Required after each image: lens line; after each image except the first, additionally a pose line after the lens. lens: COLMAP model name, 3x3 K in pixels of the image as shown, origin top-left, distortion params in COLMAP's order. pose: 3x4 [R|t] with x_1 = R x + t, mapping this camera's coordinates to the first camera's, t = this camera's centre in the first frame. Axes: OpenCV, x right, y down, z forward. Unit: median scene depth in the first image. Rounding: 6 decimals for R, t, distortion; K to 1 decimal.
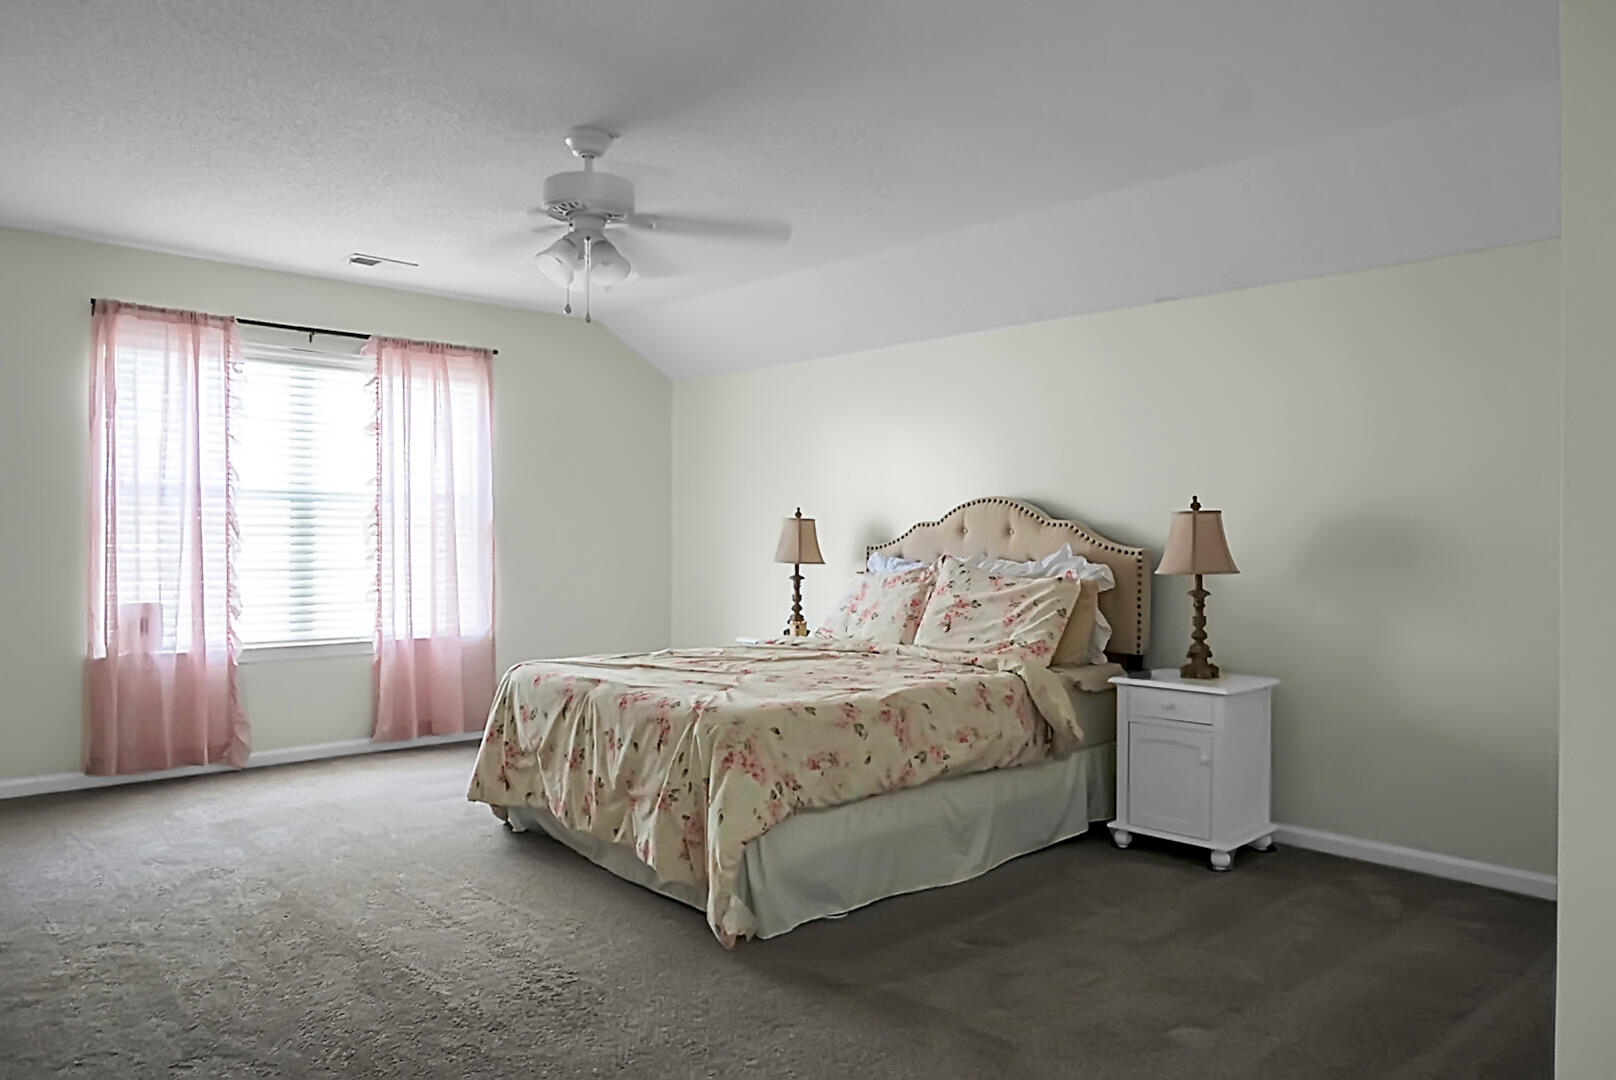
lens RADIAL K [[1113.2, 0, 808.0], [0, 1113.2, 540.0], [0, 0, 1]] dist [-0.050623, 0.044312]
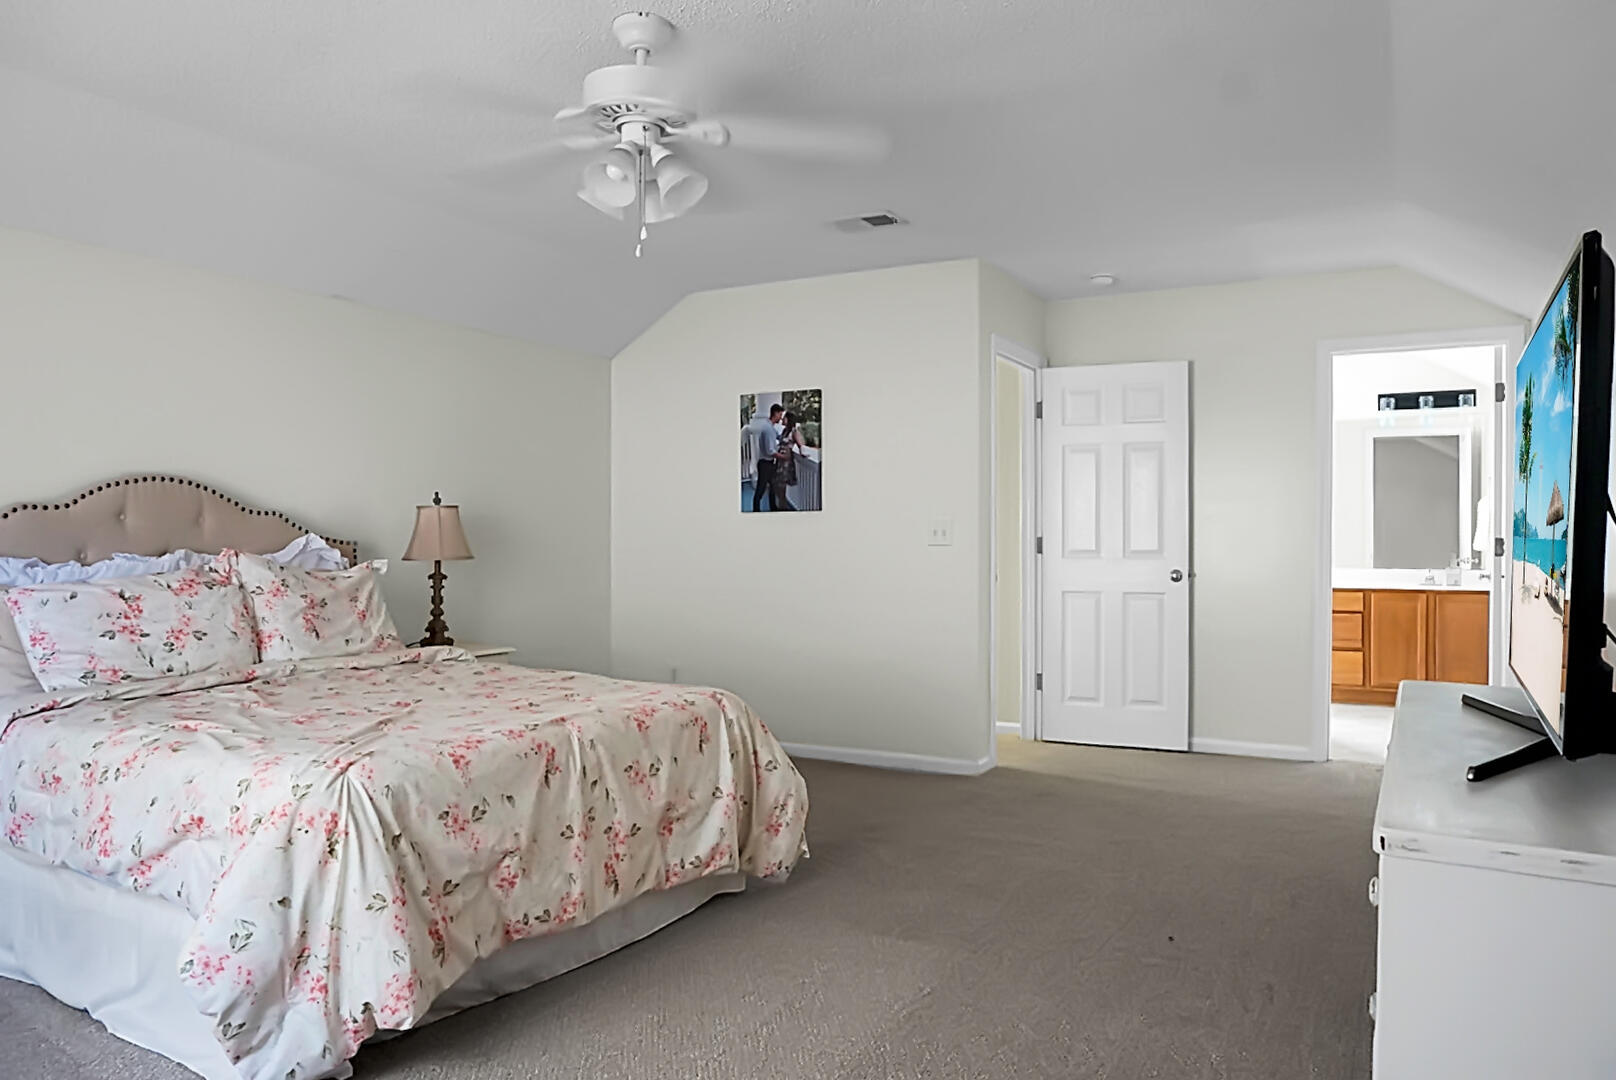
lens RADIAL K [[1113.2, 0, 808.0], [0, 1113.2, 540.0], [0, 0, 1]] dist [-0.050623, 0.044312]
pose [[-0.325860, -0.009326, 0.945372, -0.880952], [-0.000882, 0.999954, 0.009560, -0.001022], [-0.945417, 0.002281, -0.325854, 1.013614]]
